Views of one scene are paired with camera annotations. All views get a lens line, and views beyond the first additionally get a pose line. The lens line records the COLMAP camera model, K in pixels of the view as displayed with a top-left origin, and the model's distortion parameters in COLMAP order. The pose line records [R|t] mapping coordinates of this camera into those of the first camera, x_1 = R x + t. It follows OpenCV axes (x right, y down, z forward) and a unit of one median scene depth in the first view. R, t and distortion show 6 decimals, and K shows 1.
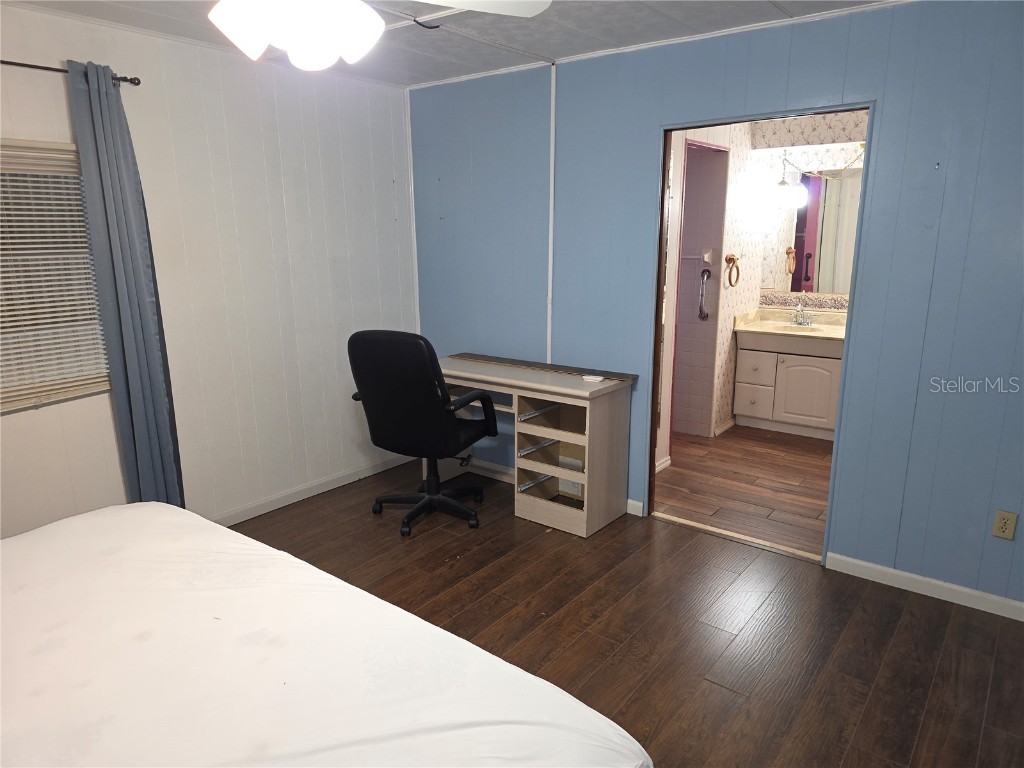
lens RADIAL K [[687.6, 0, 509.6], [0, 687.6, 380.4], [0, 0, 1]] dist [0.052724, -0.017380]
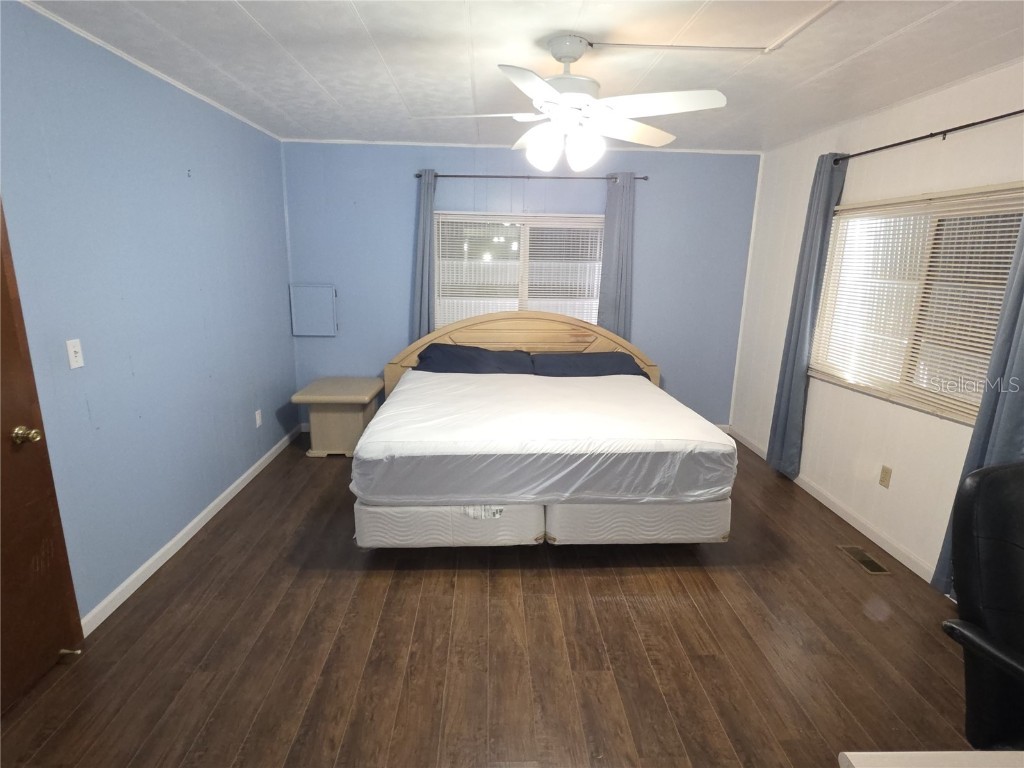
lens RADIAL K [[518.7, 0, 509.0], [0, 518.7, 386.8], [0, 0, 1]] dist [0.013681, -0.007079]
pose [[-0.757726, 0.156145, -0.633616, 0.247613], [-0.156197, 0.899331, 0.408419, -0.148928], [0.633604, 0.408439, -0.657057, 0.656837]]
